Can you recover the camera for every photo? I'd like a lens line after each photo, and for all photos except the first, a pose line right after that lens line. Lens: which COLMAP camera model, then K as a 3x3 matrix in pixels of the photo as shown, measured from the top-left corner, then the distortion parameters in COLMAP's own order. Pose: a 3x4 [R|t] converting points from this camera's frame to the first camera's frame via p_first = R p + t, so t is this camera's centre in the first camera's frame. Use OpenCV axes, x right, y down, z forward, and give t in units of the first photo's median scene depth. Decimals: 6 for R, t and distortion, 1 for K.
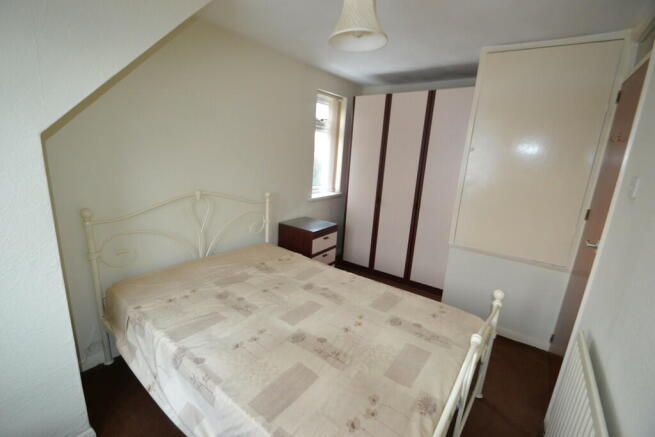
lens RADIAL K [[290.4, 0, 313.1], [0, 290.4, 223.7], [0, 0, 1]] dist [0.012639, -0.015362]
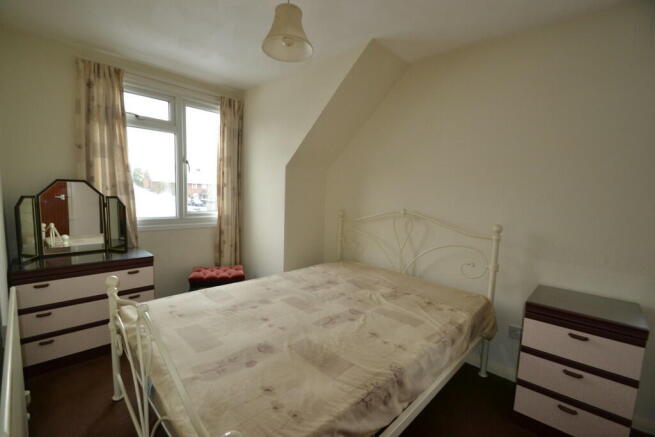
lens RADIAL K [[290.4, 0, 313.1], [0, 290.4, 223.7], [0, 0, 1]] dist [0.012639, -0.015362]
pose [[-0.131845, 0.050536, -0.989981, 0.844847], [-0.281896, 0.955554, 0.086322, -0.069269], [0.950343, 0.290452, -0.111739, 0.923464]]
